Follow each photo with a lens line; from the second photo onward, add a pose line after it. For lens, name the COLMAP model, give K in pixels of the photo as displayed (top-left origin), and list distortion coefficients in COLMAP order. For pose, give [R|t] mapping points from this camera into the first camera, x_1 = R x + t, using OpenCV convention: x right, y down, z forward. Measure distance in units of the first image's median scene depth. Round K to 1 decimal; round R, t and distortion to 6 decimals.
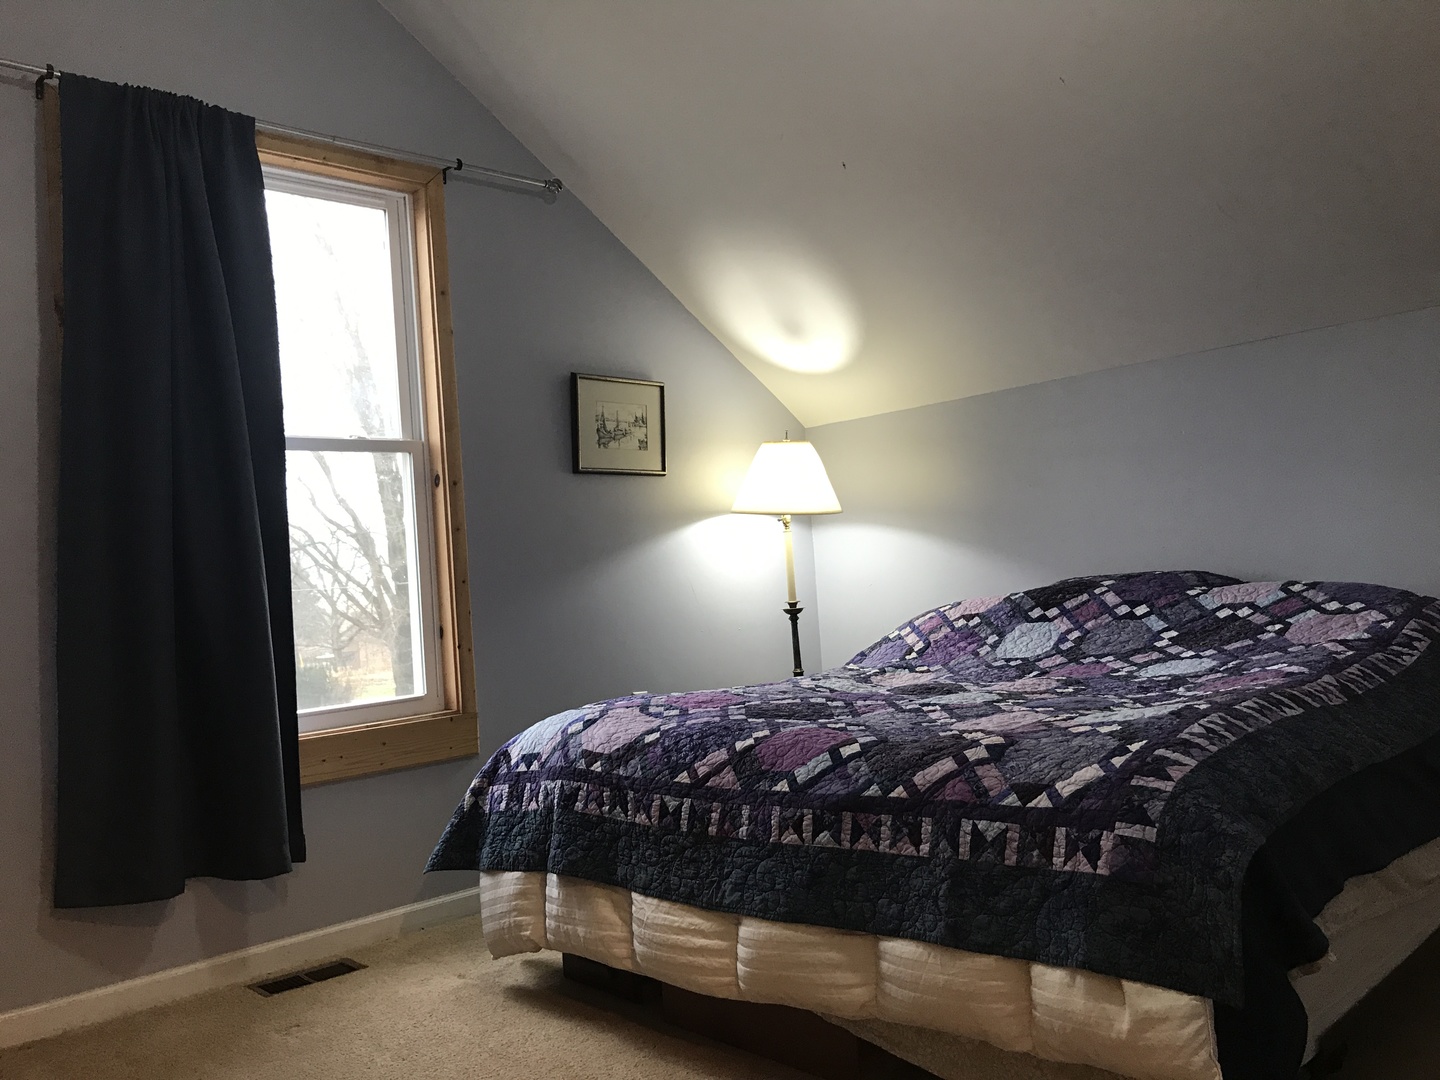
lens RADIAL K [[1214.2, 0, 720.0], [0, 1214.2, 540.0], [0, 0, 1]] dist [0.059917, -0.053941]
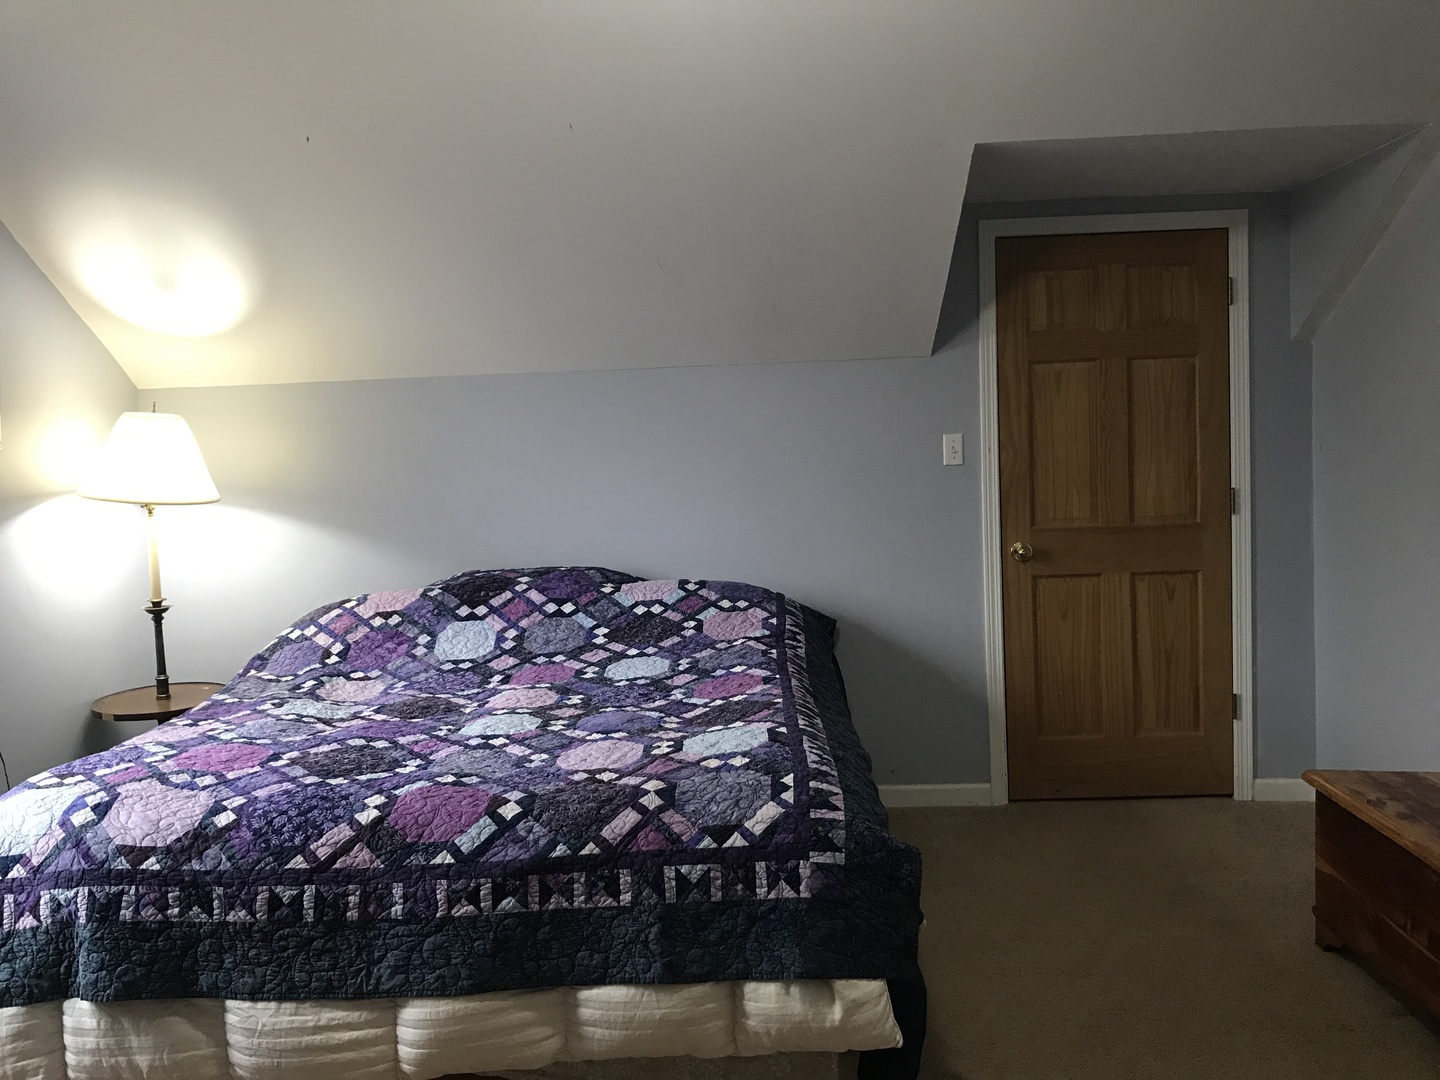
lens RADIAL K [[1214.2, 0, 720.0], [0, 1214.2, 540.0], [0, 0, 1]] dist [0.059917, -0.053941]
pose [[0.739370, -0.022495, 0.672924, -0.411794], [-0.034243, 0.996892, 0.070950, -0.121792], [-0.672428, -0.075501, 0.736302, 0.135371]]
